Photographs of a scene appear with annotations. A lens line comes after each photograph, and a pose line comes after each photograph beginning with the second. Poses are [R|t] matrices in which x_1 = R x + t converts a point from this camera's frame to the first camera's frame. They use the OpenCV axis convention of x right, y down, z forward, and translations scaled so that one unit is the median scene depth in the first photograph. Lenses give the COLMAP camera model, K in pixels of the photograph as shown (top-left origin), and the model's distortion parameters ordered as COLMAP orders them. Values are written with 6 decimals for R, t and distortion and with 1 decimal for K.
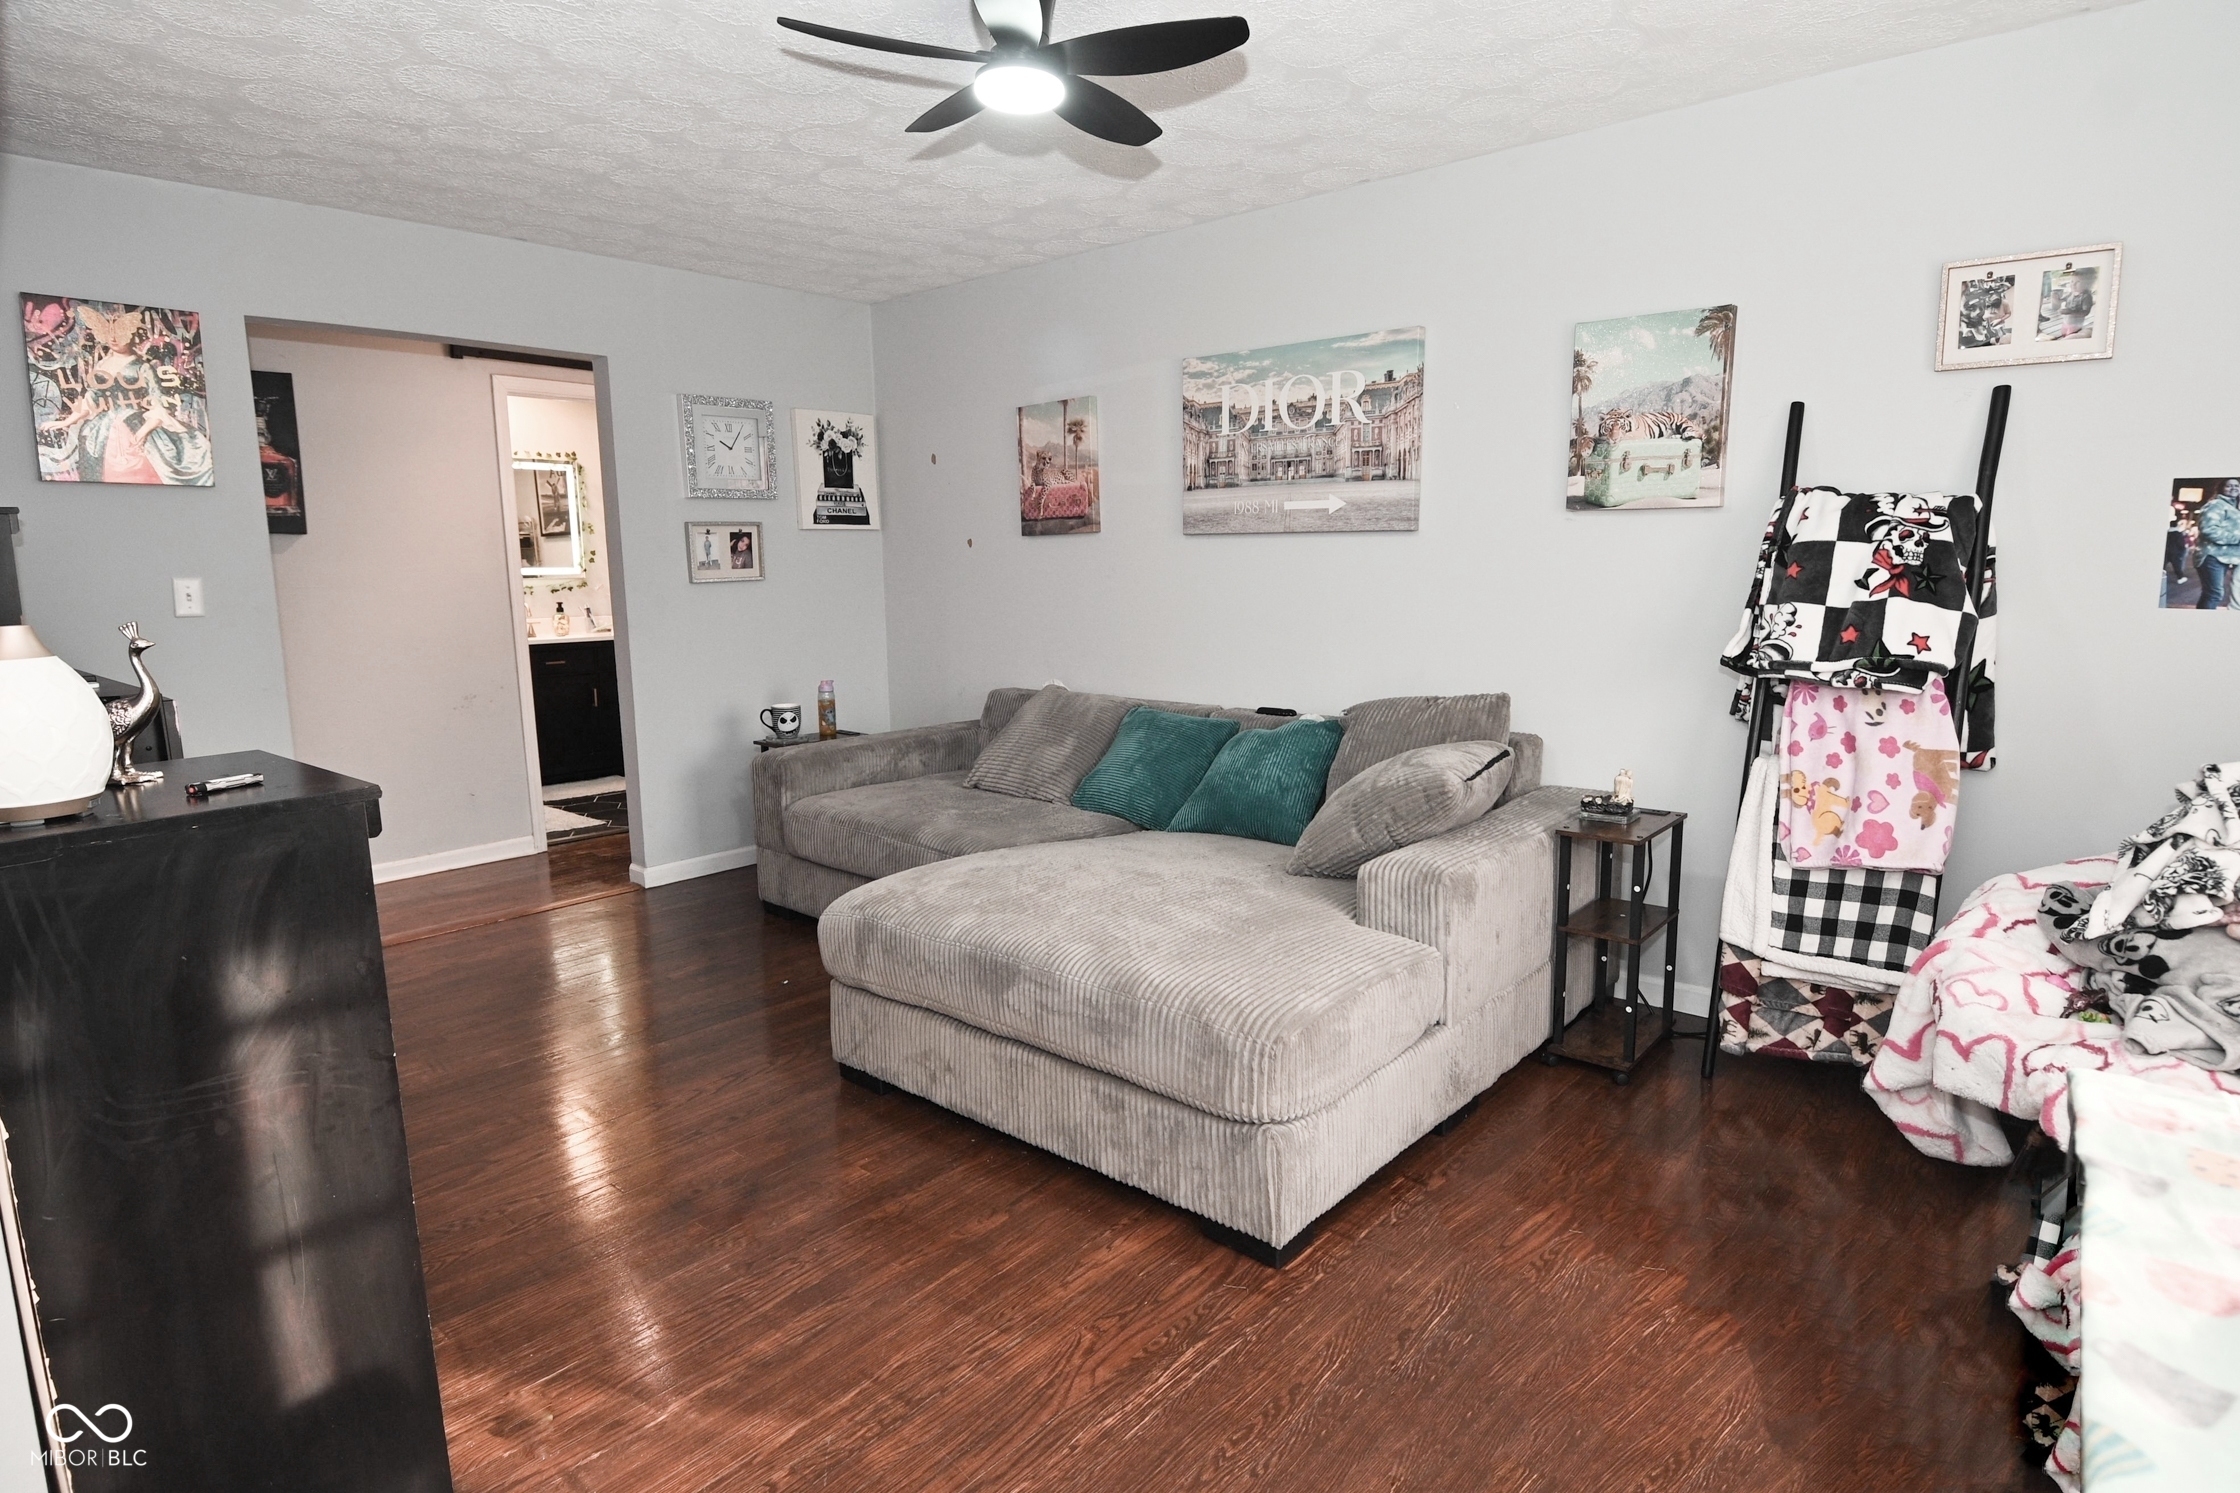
lens RADIAL K [[1178.0, 0, 1122.6], [0, 1178.0, 732.9], [0, 0, 1]] dist [0.024824, -0.032466]
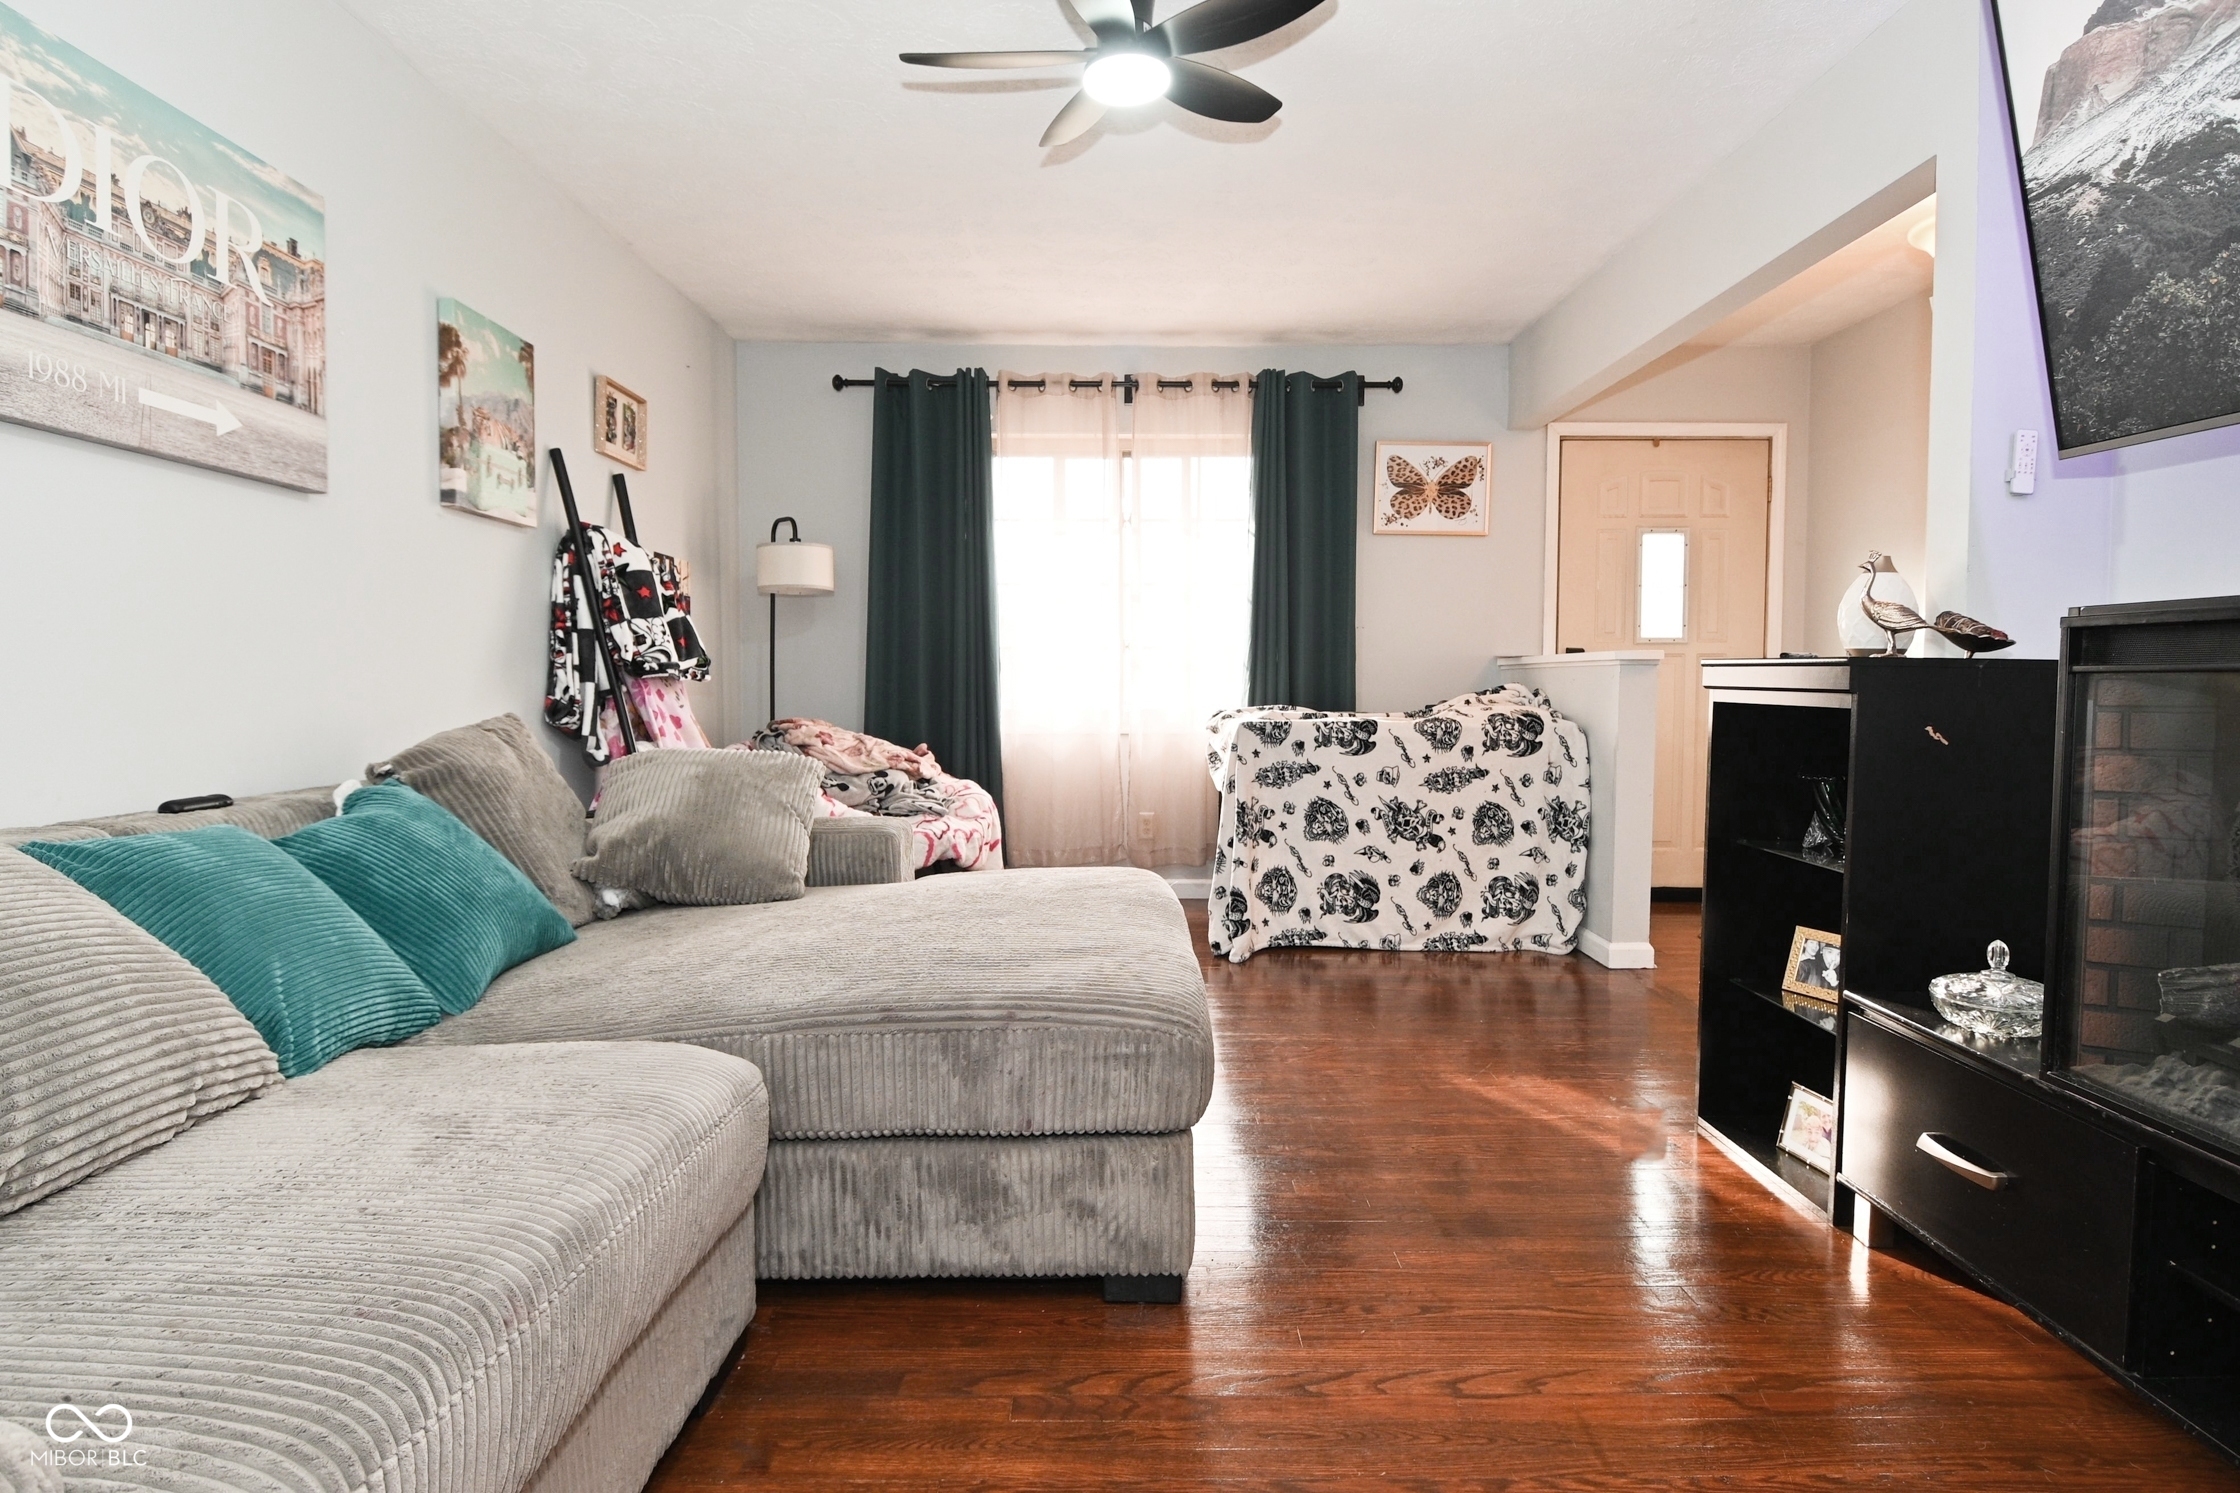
lens RADIAL K [[1178.0, 0, 1122.6], [0, 1178.0, 732.9], [0, 0, 1]] dist [0.024824, -0.032466]
pose [[-0.658669, -0.023848, 0.752055, -0.538504], [0.117644, 0.983941, 0.134236, -0.073122], [-0.743179, 0.176892, -0.645286, 1.085233]]
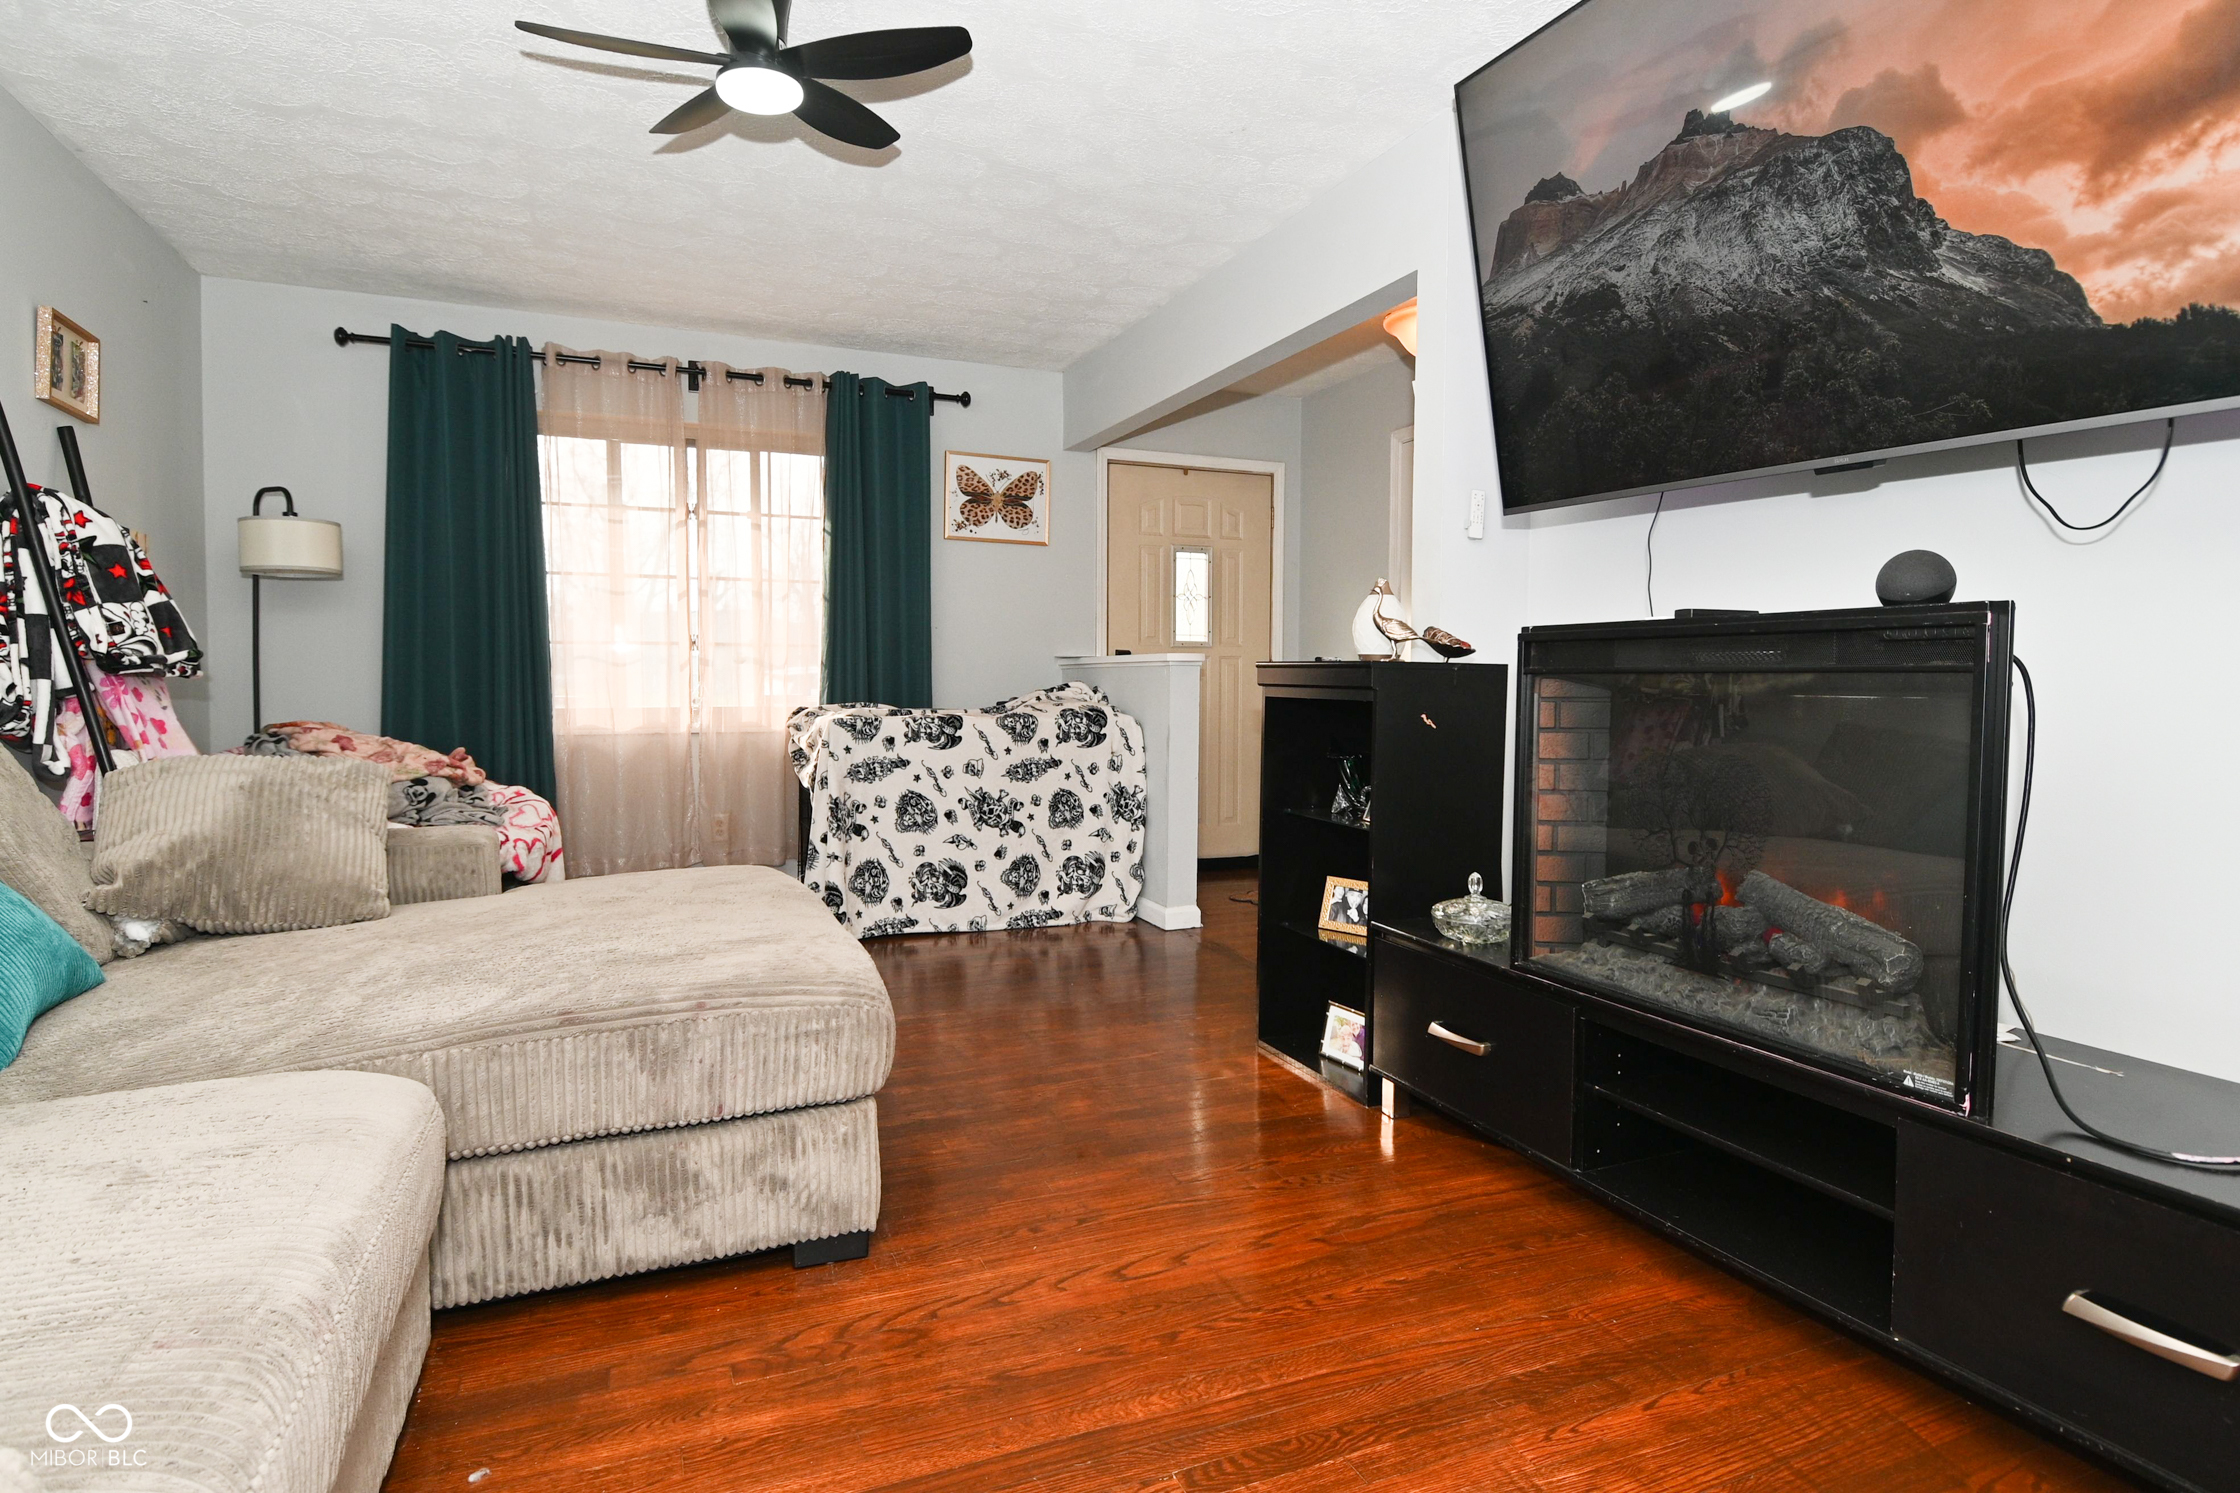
lens RADIAL K [[1178.0, 0, 1122.6], [0, 1178.0, 732.9], [0, 0, 1]] dist [0.024824, -0.032466]
pose [[-0.898373, -0.012124, 0.439066, -0.522912], [0.071721, 0.982154, 0.173868, -0.084645], [-0.433338, 0.187688, -0.881471, 1.162814]]
